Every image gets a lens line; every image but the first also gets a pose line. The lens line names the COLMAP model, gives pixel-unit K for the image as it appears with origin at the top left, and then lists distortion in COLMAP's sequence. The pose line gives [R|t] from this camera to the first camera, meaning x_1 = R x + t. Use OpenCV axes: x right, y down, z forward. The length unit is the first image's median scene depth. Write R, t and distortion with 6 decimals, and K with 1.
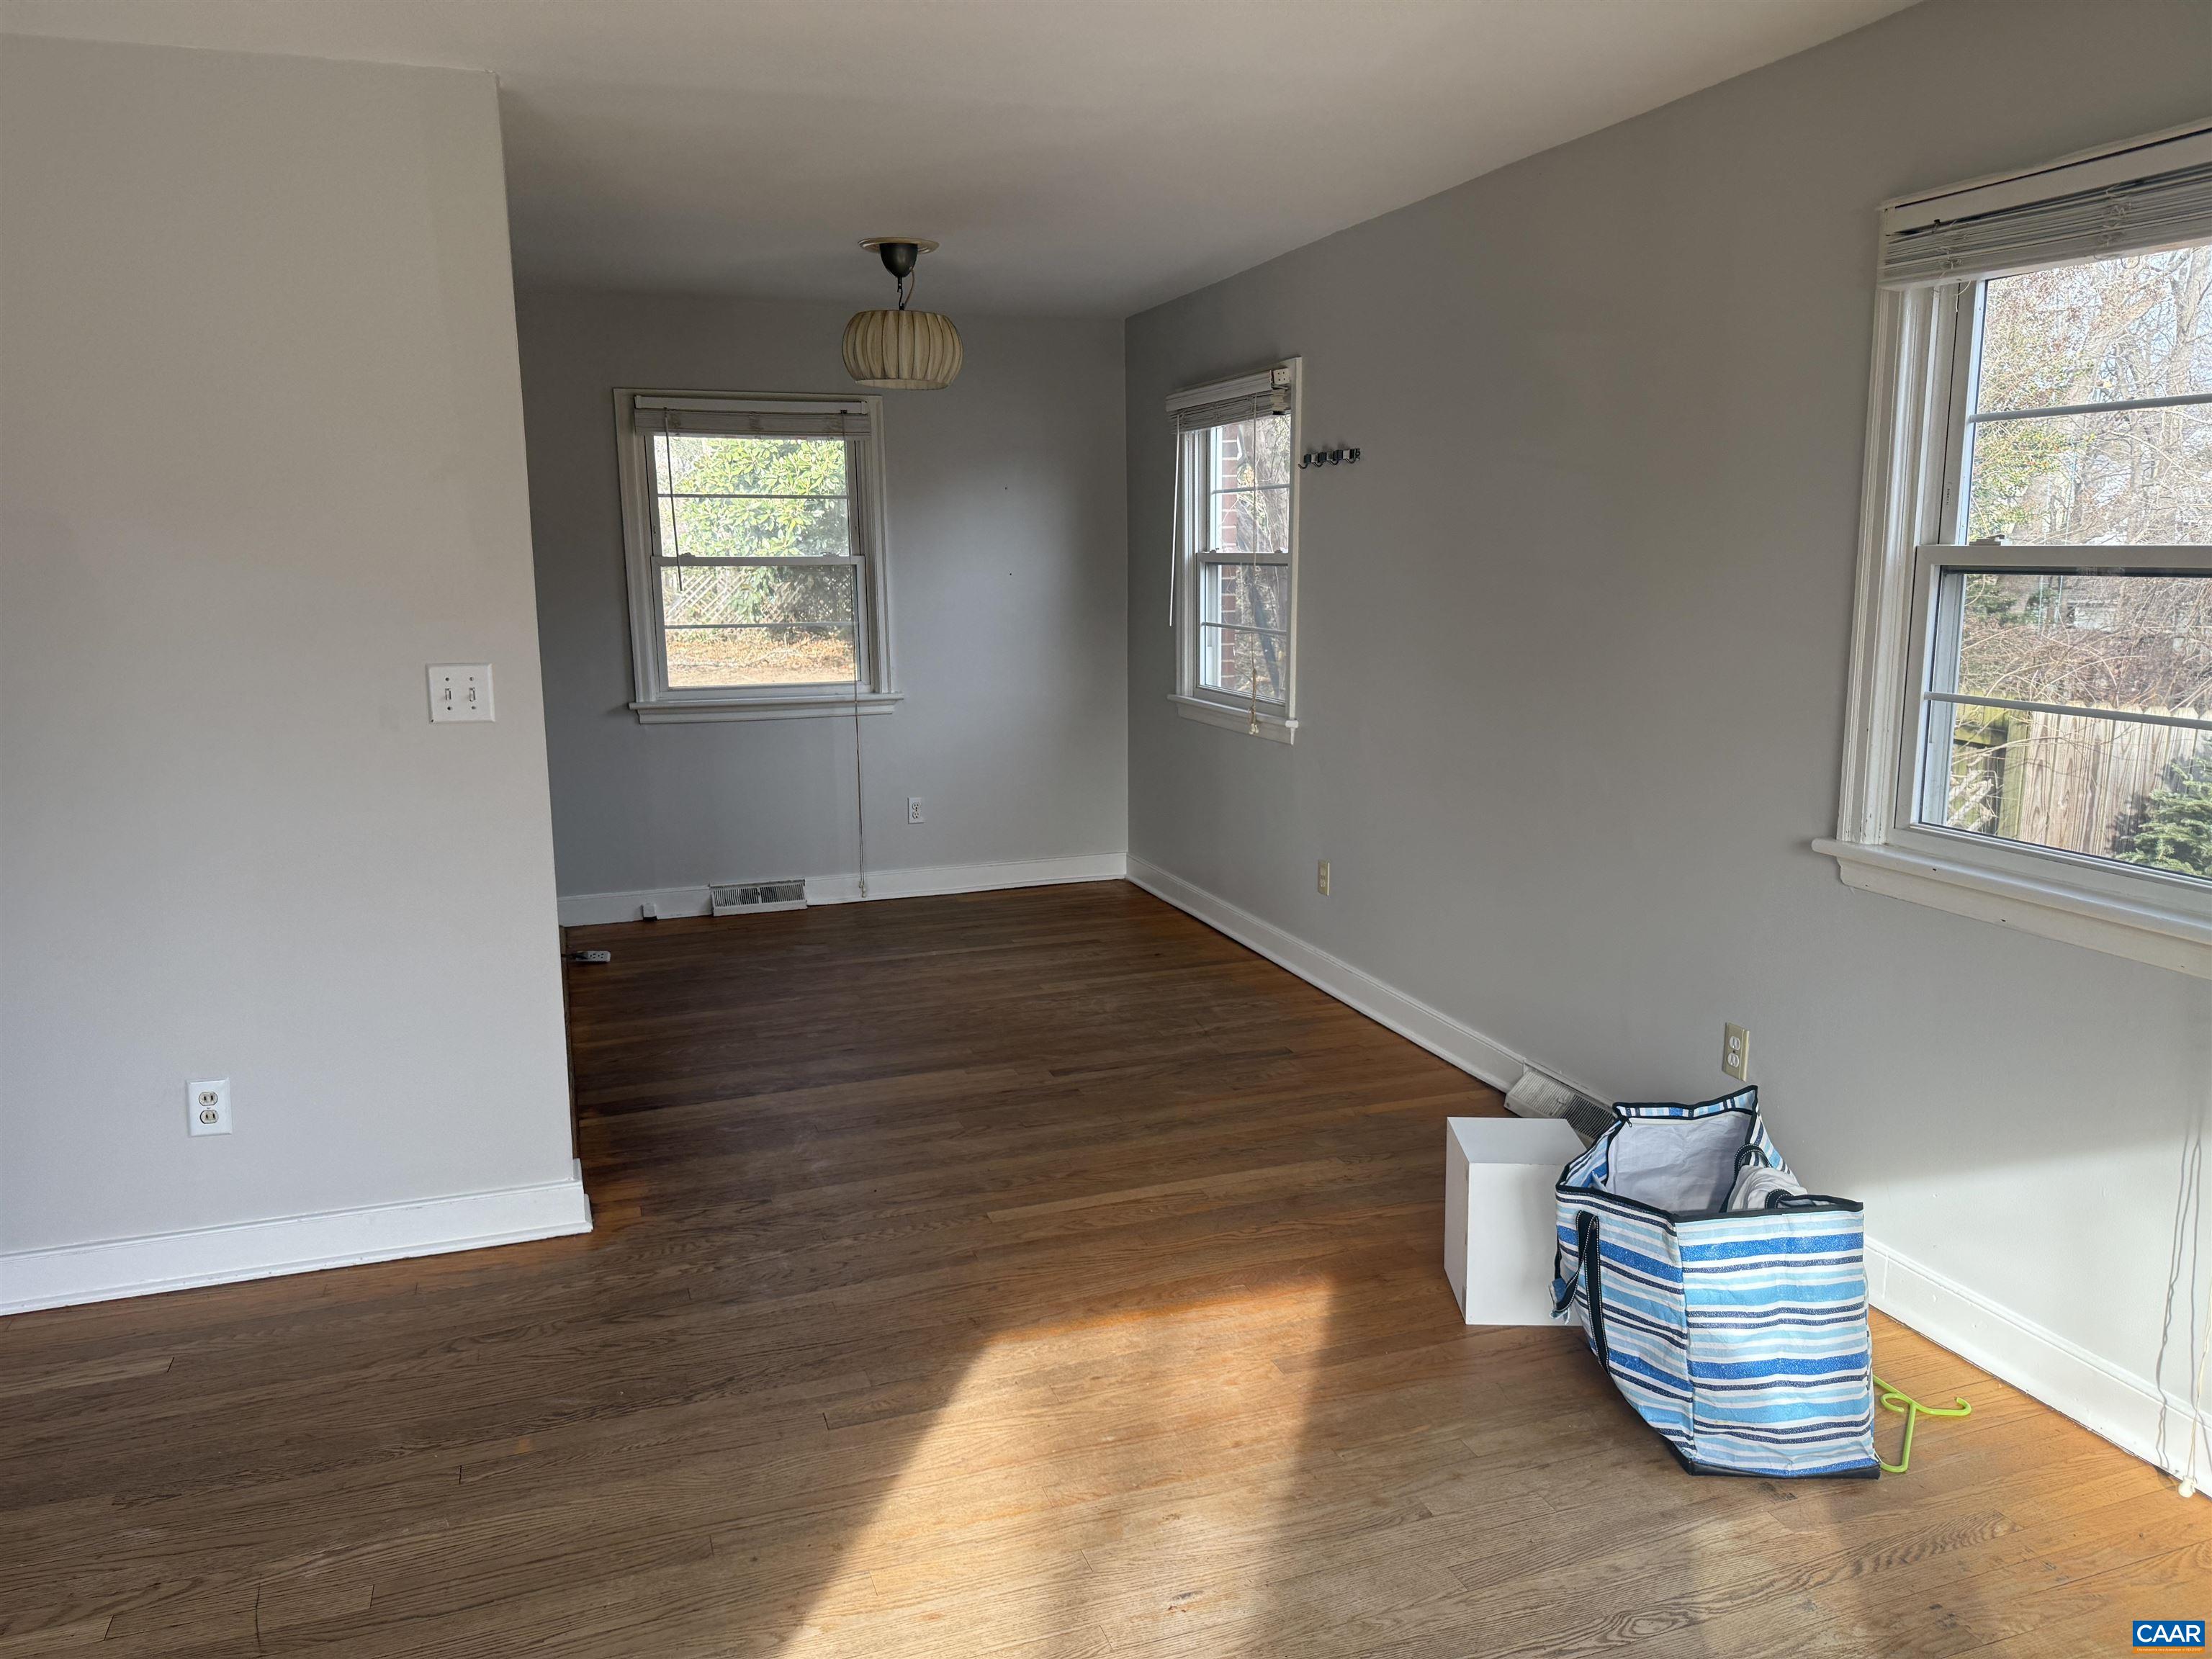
lens RADIAL K [[1555.5, 0, 1101.6], [0, 1555.5, 838.4], [0, 0, 1]] dist [0.013040, -0.003672]
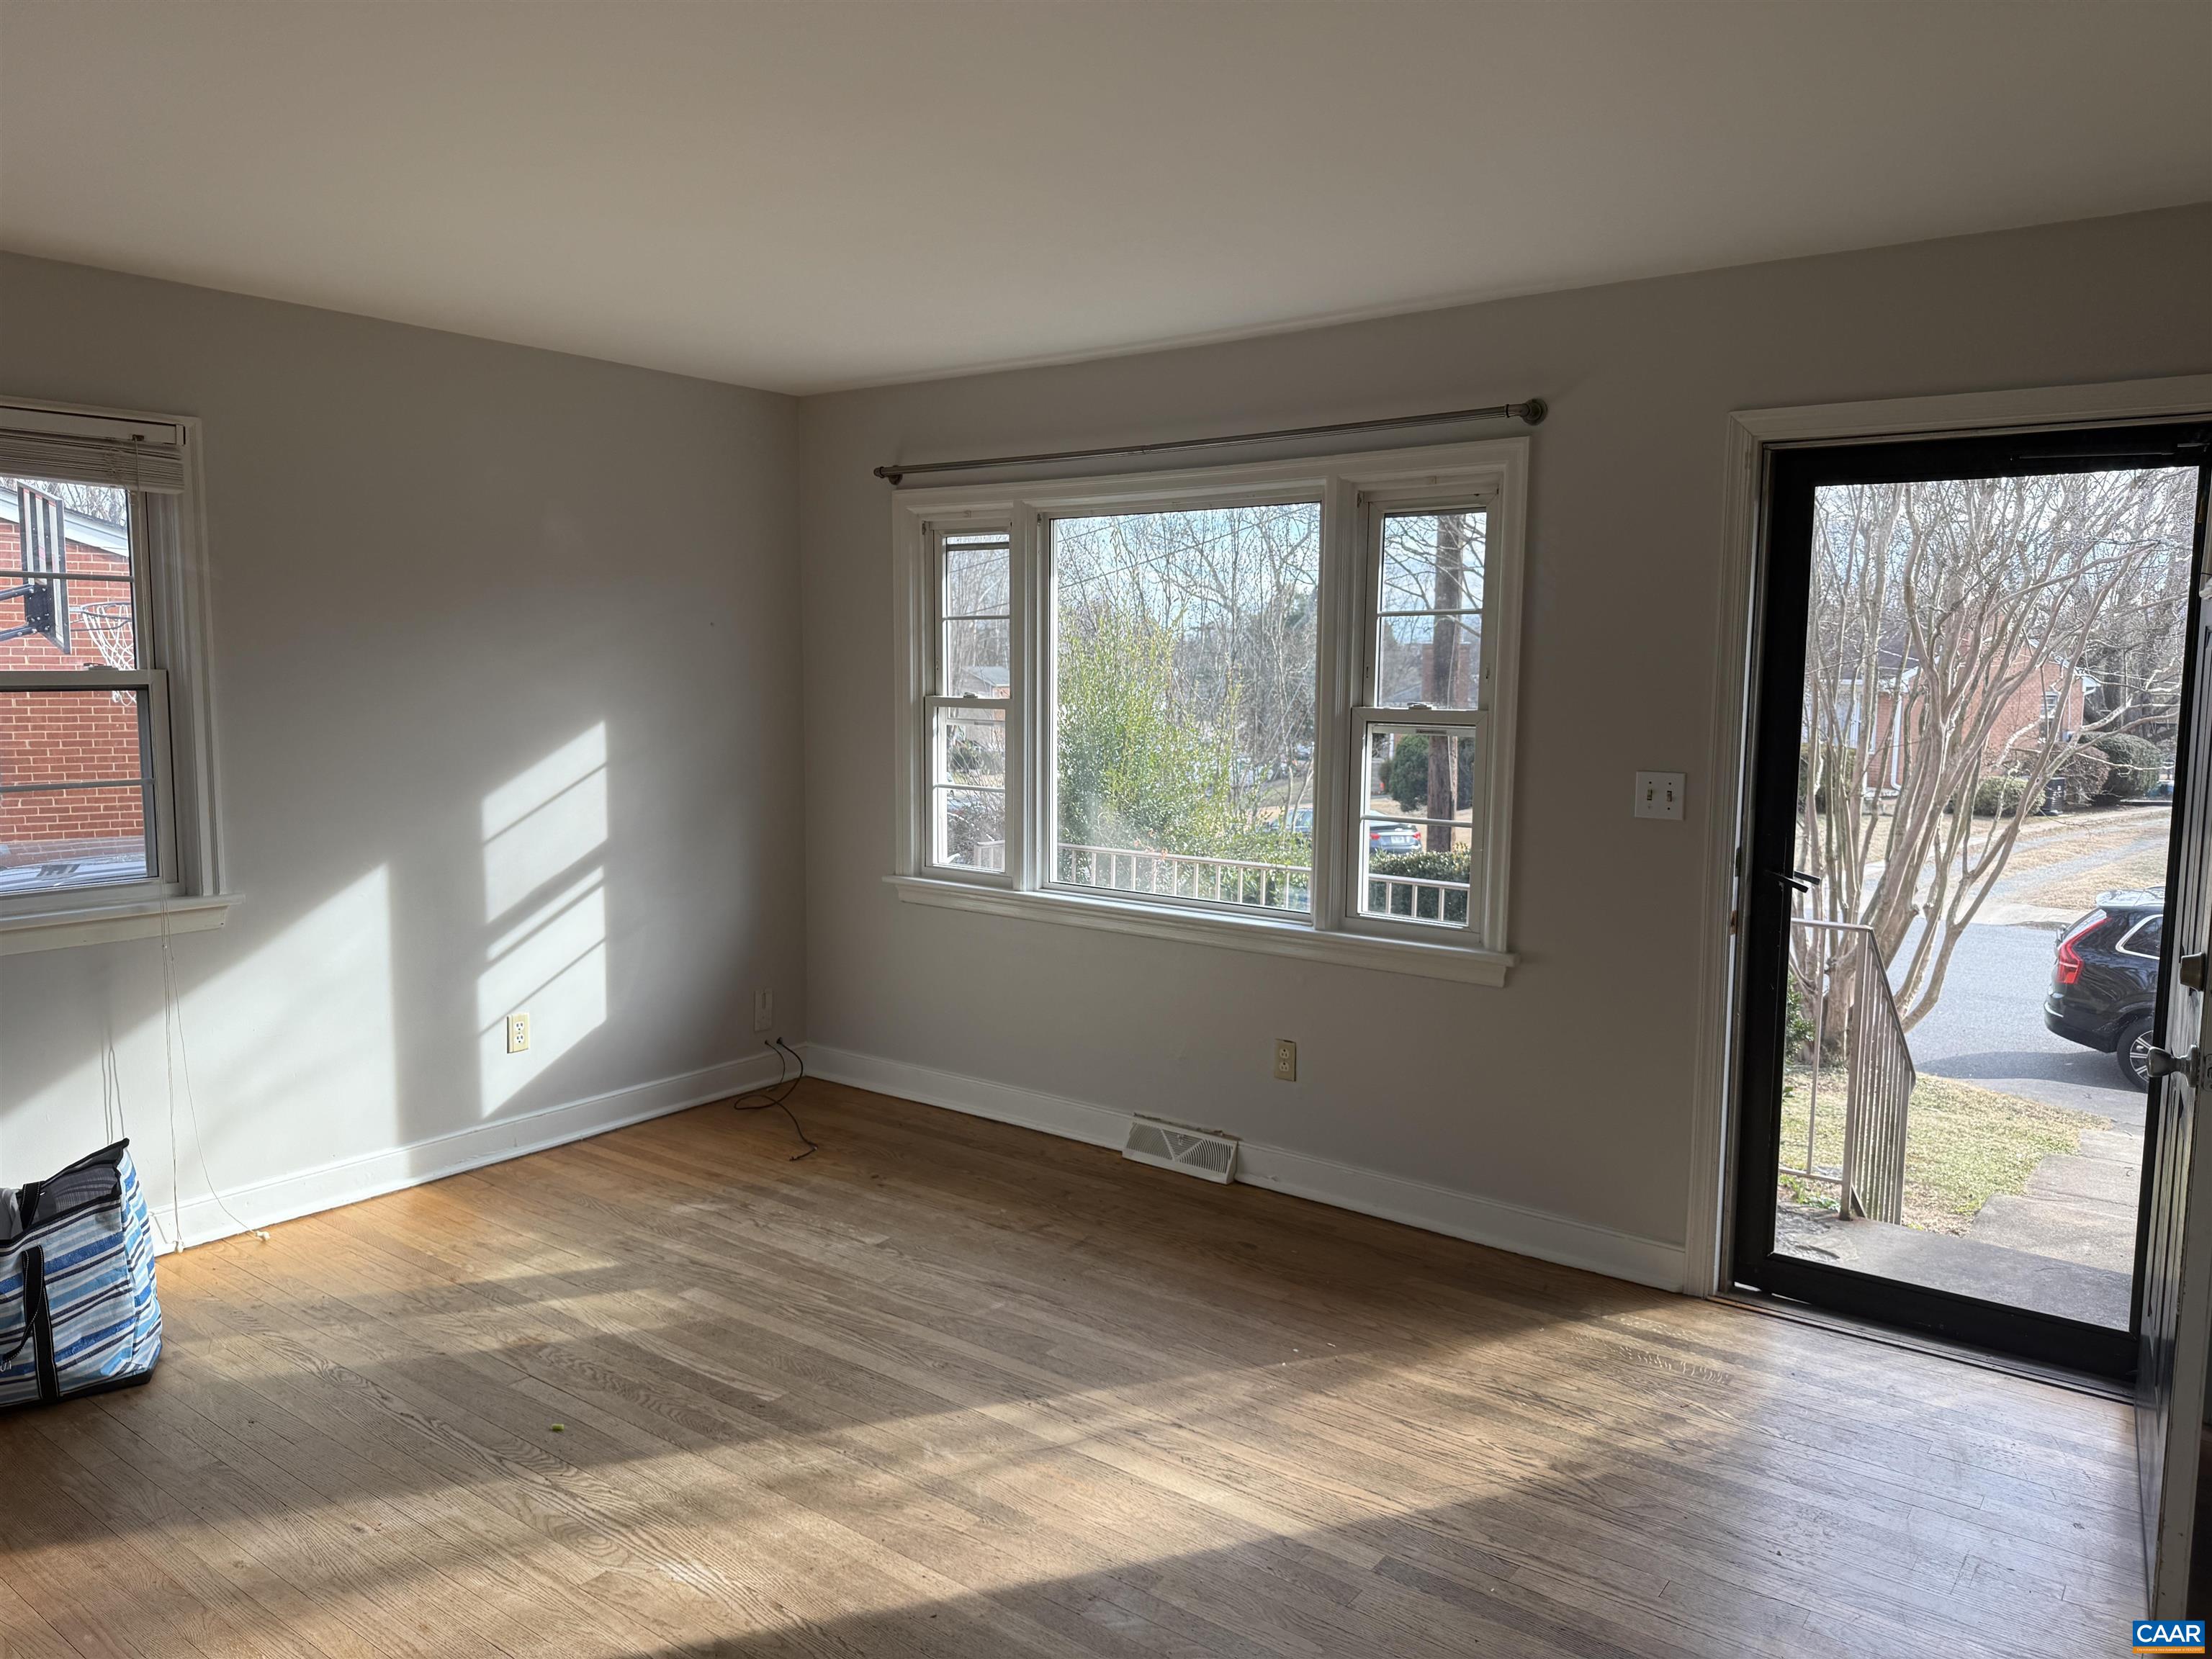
lens RADIAL K [[1496.9, 0, 1105.3], [0, 1496.9, 826.0], [0, 0, 1]] dist [0.001485, 0.000427]
pose [[-0.575701, -0.074547, 0.814255, -1.043573], [0.142232, 0.971523, 0.189508, -0.160644], [-0.805195, 0.224913, -0.548703, 0.929709]]
